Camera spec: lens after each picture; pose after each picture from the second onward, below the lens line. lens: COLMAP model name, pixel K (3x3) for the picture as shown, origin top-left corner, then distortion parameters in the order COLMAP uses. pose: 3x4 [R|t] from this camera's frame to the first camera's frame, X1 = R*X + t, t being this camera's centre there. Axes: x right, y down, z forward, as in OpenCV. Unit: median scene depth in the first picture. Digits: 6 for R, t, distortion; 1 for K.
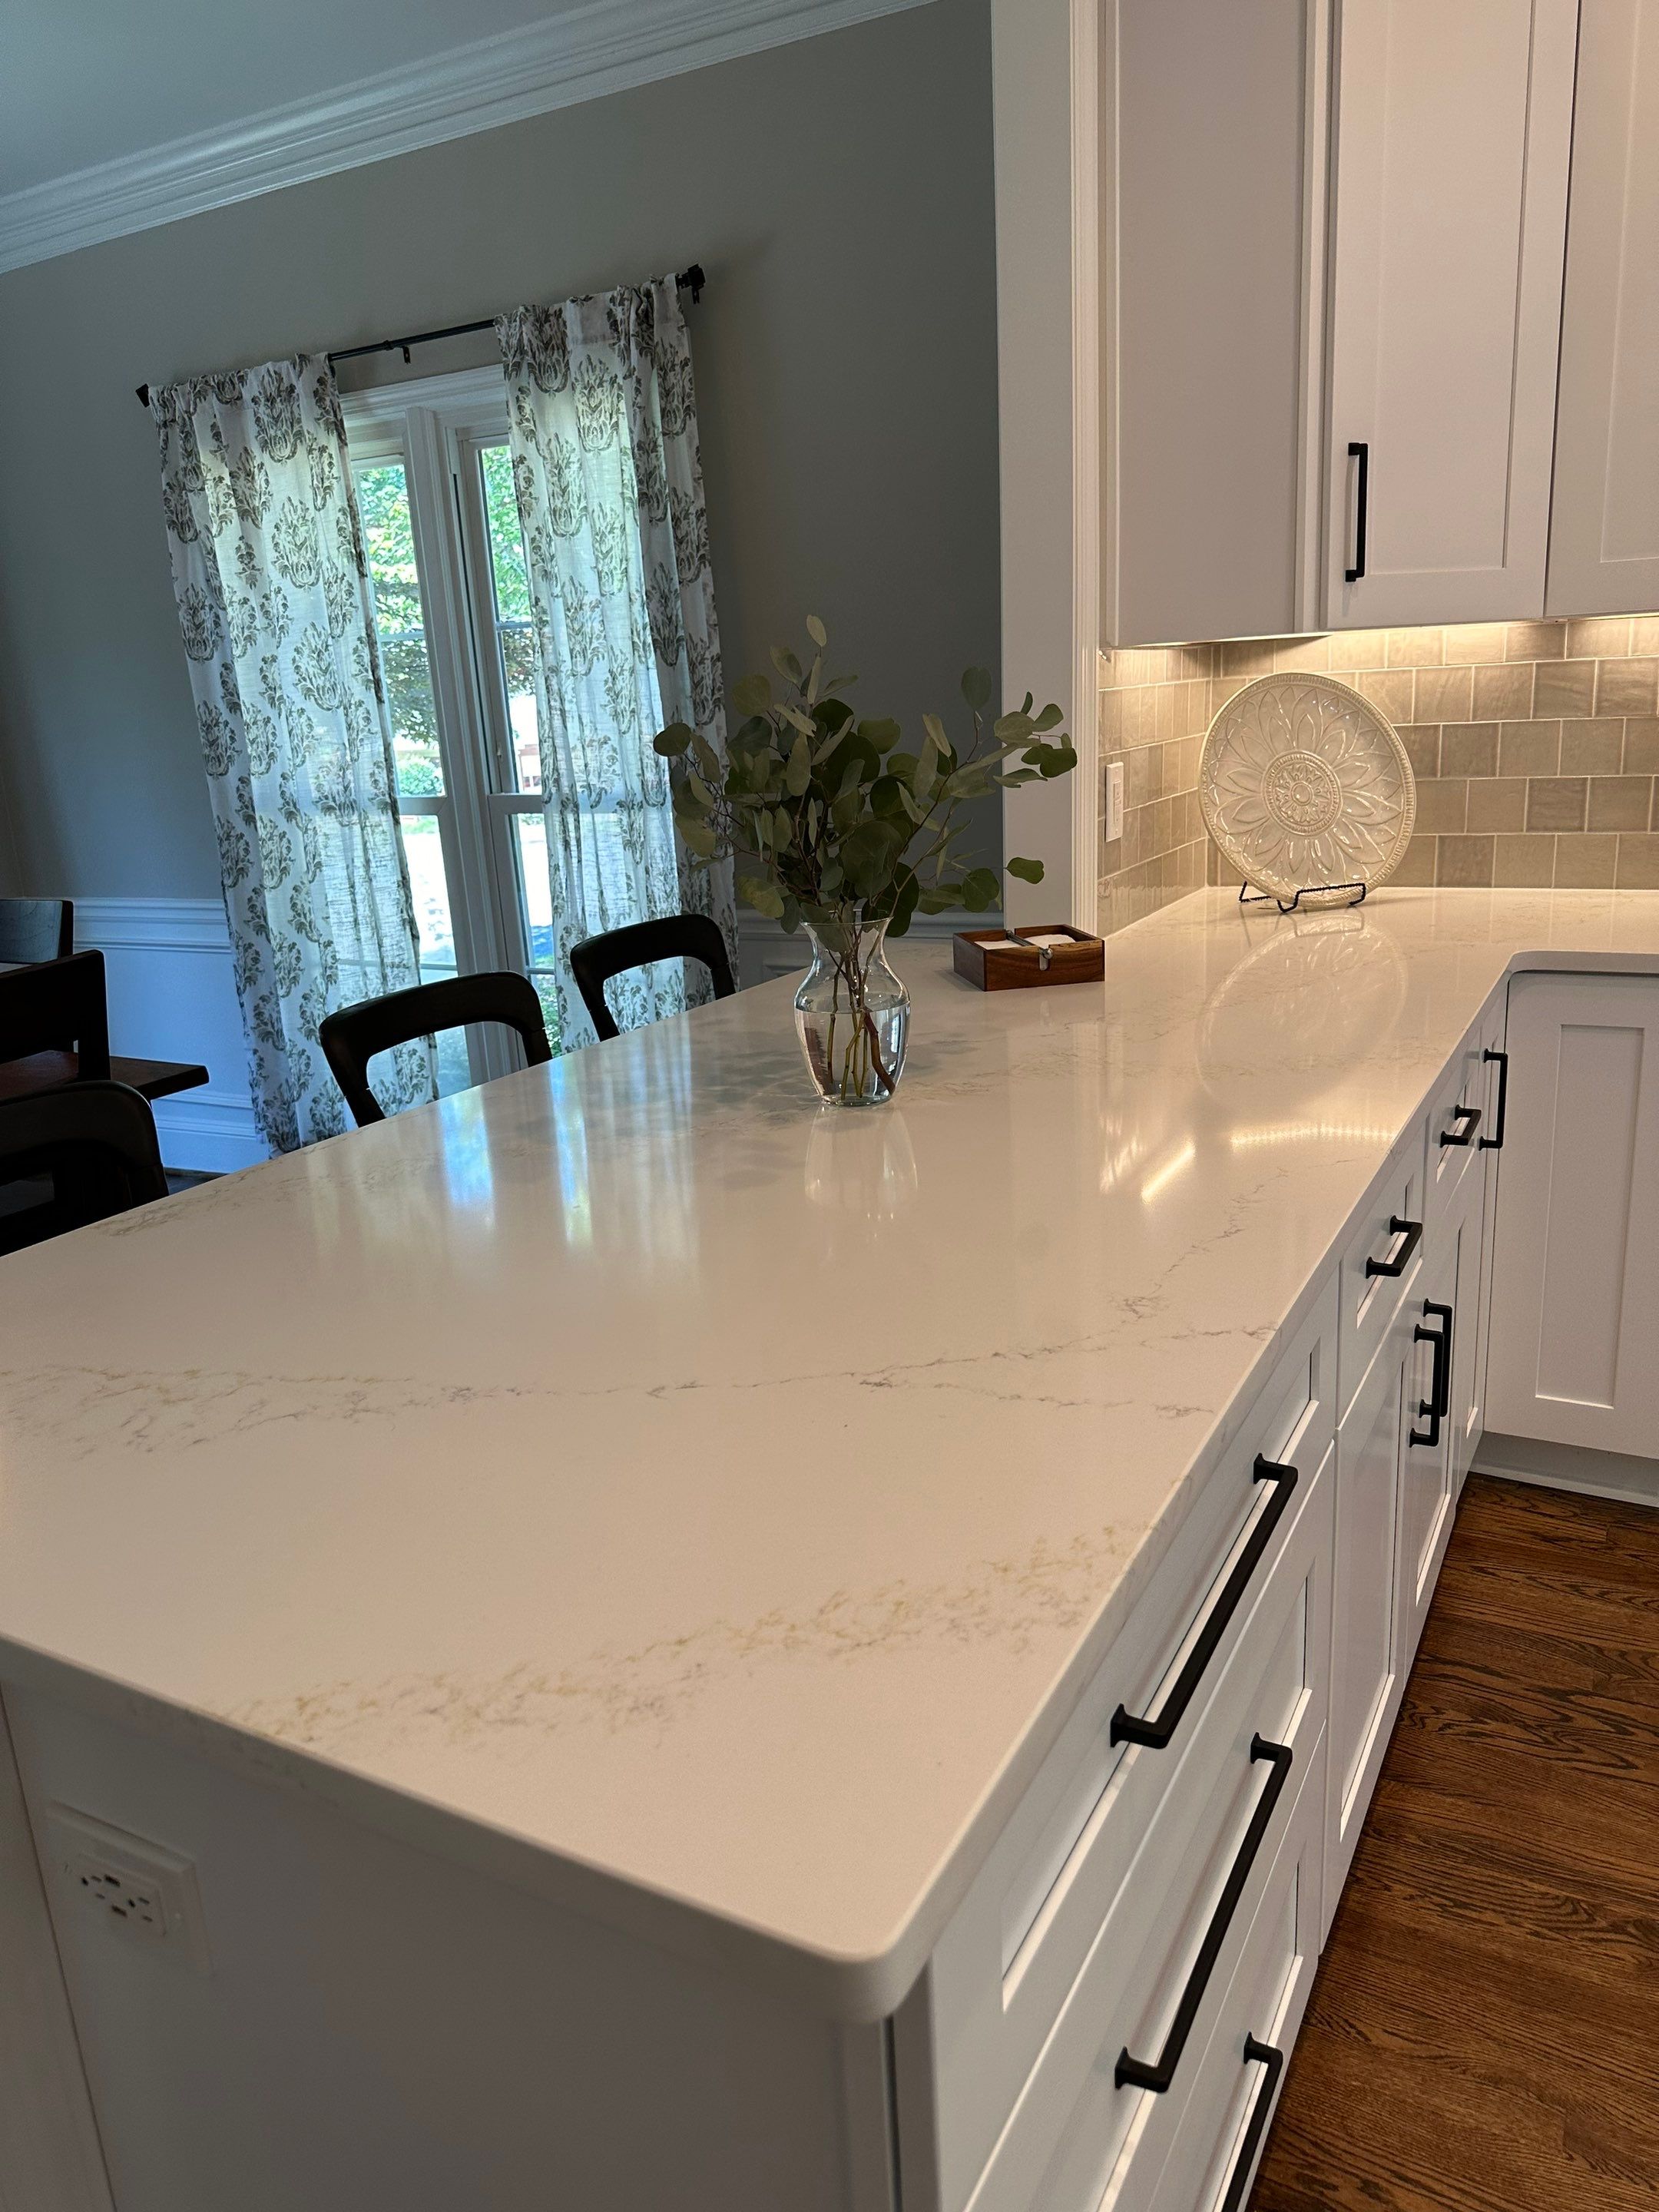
lens RADIAL K [[1530.9, 0, 865.9], [0, 1530.9, 1114.9], [0, 0, 1]] dist [0.068665, -0.115730]
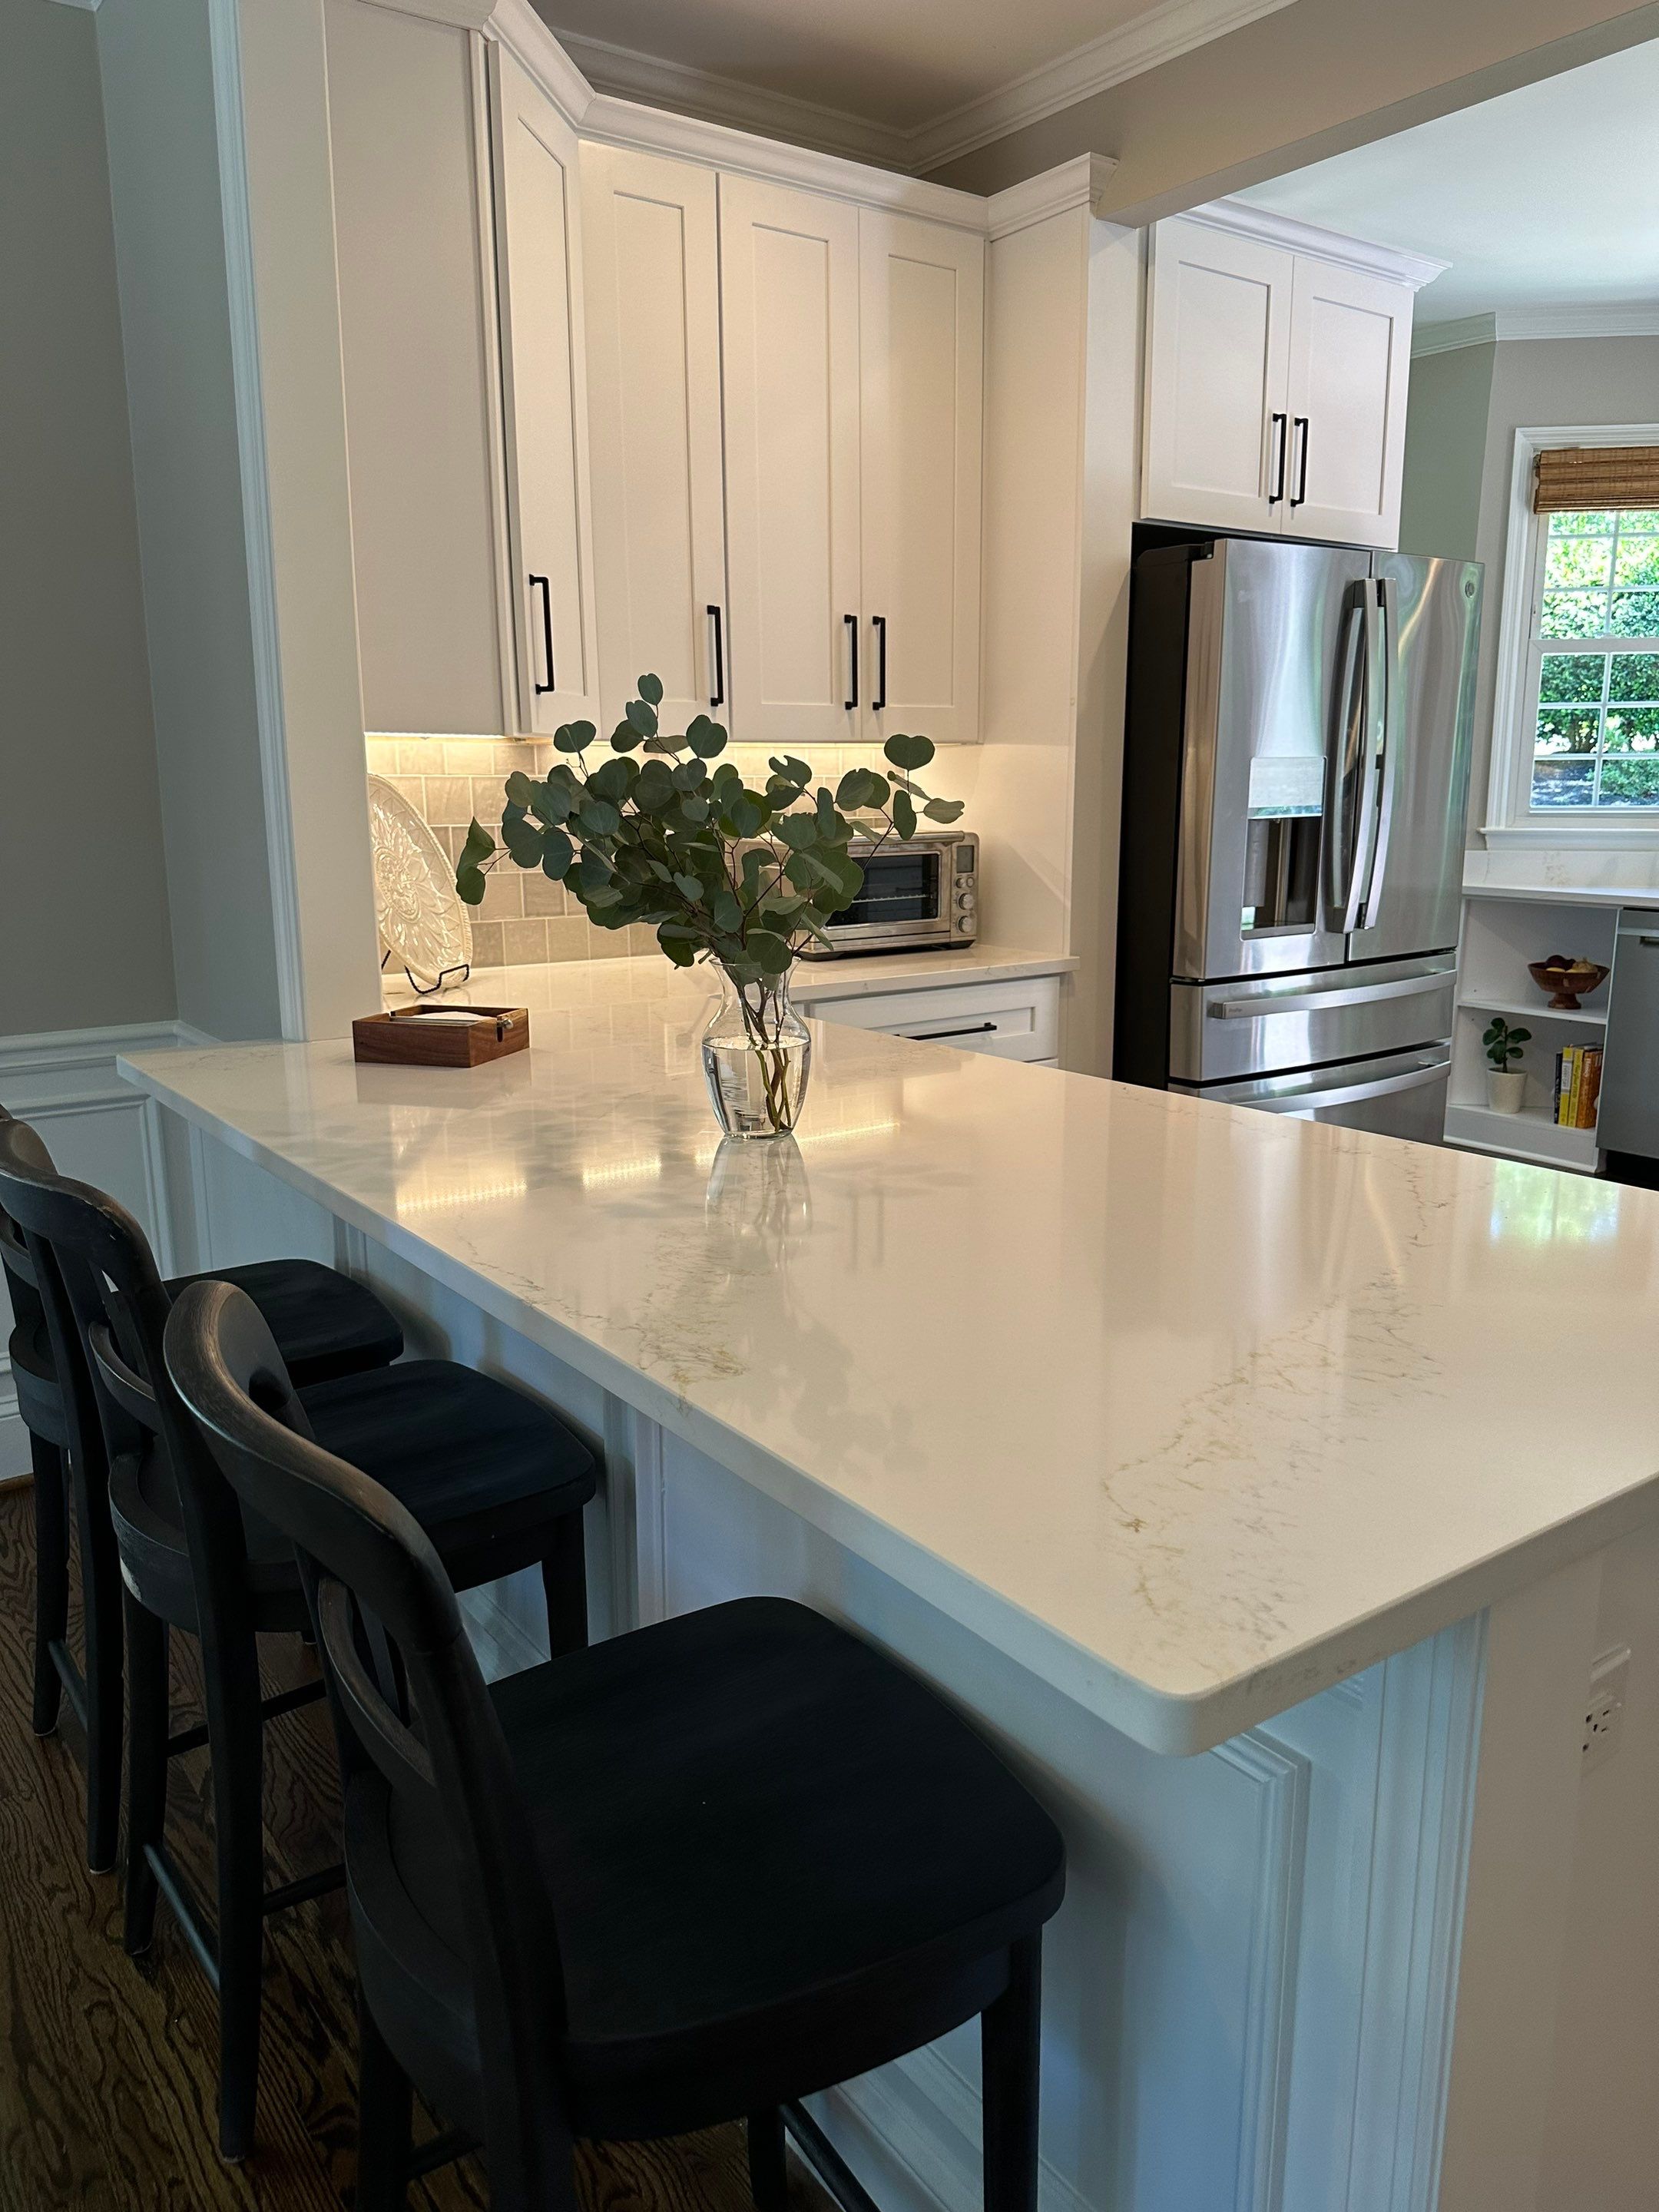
lens RADIAL K [[1552.7, 0, 826.2], [0, 1552.7, 1112.7], [0, 0, 1]] dist [0.086664, -0.141874]
pose [[0.450751, -0.139039, 0.881755, -0.569260], [0.223277, 0.973957, 0.039439, -0.035876], [-0.864275, 0.179099, 0.470056, 0.280004]]
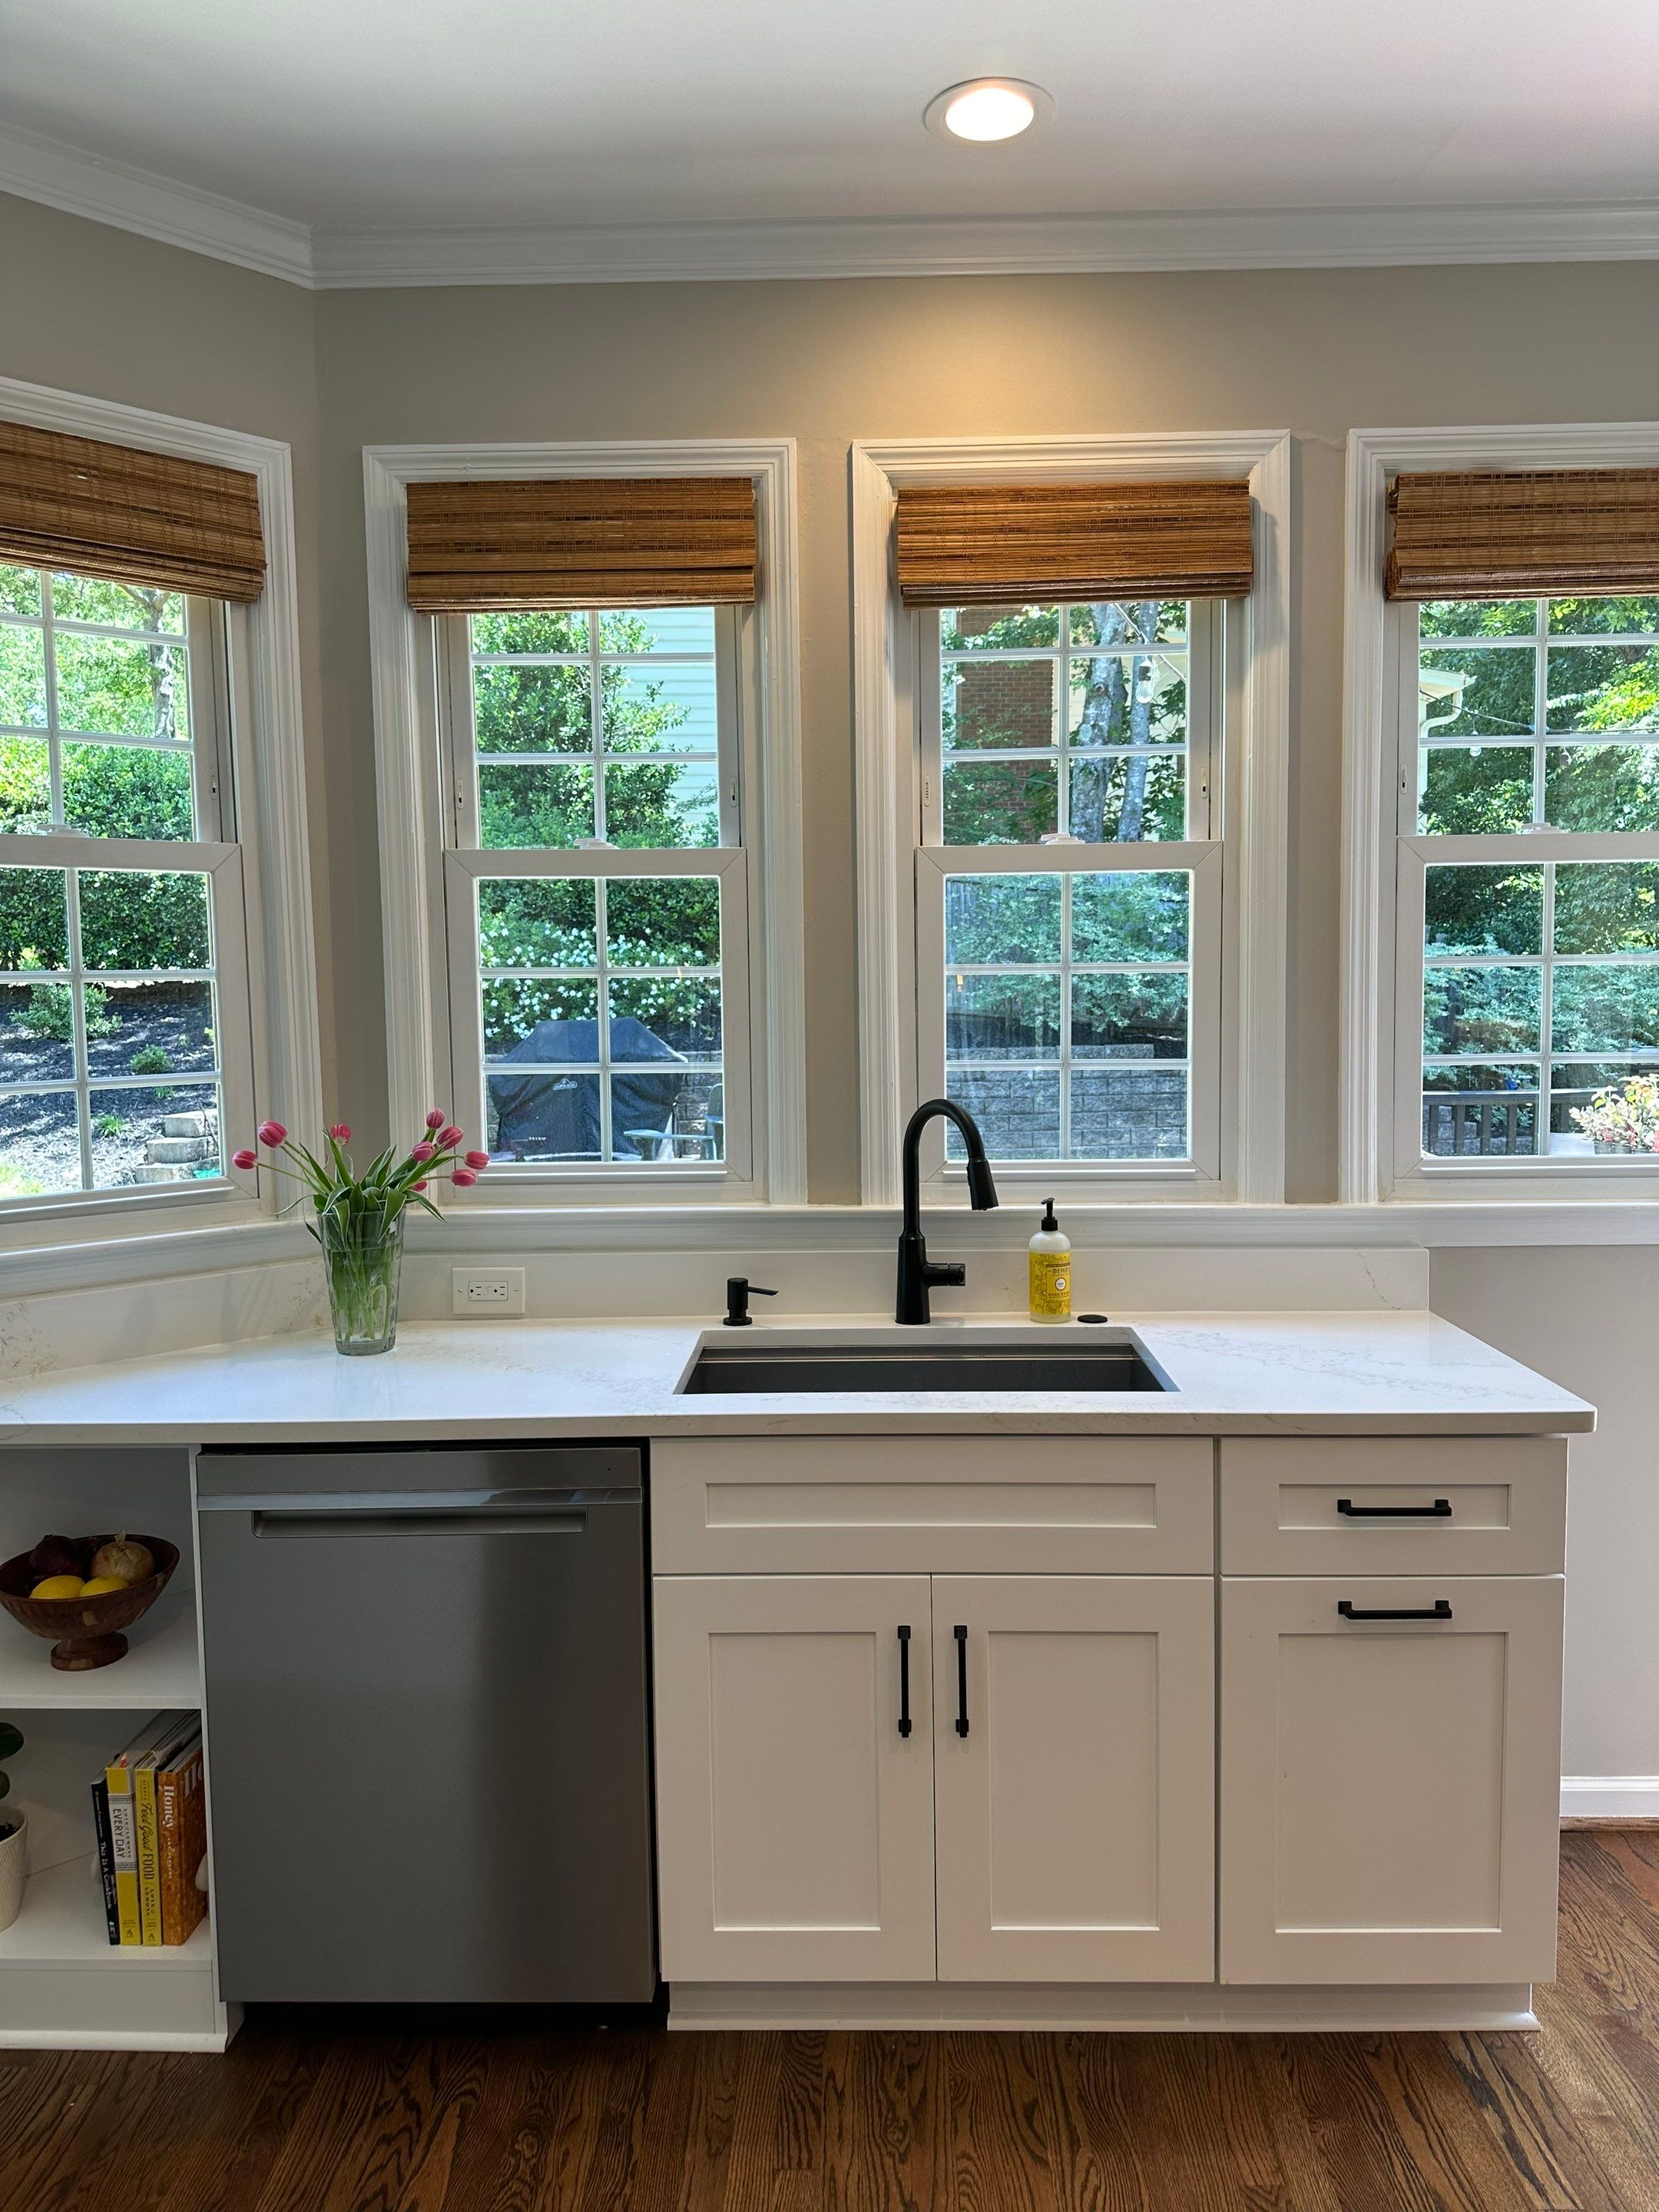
lens RADIAL K [[1531.8, 0, 819.2], [0, 1531.8, 1104.9], [0, 0, 1]] dist [0.061684, -0.070249]
pose [[-0.442156, -0.015830, 0.896798, 0.677423], [0.273729, 0.949764, 0.151724, -0.184179], [-0.854149, 0.312565, -0.415611, 0.301896]]
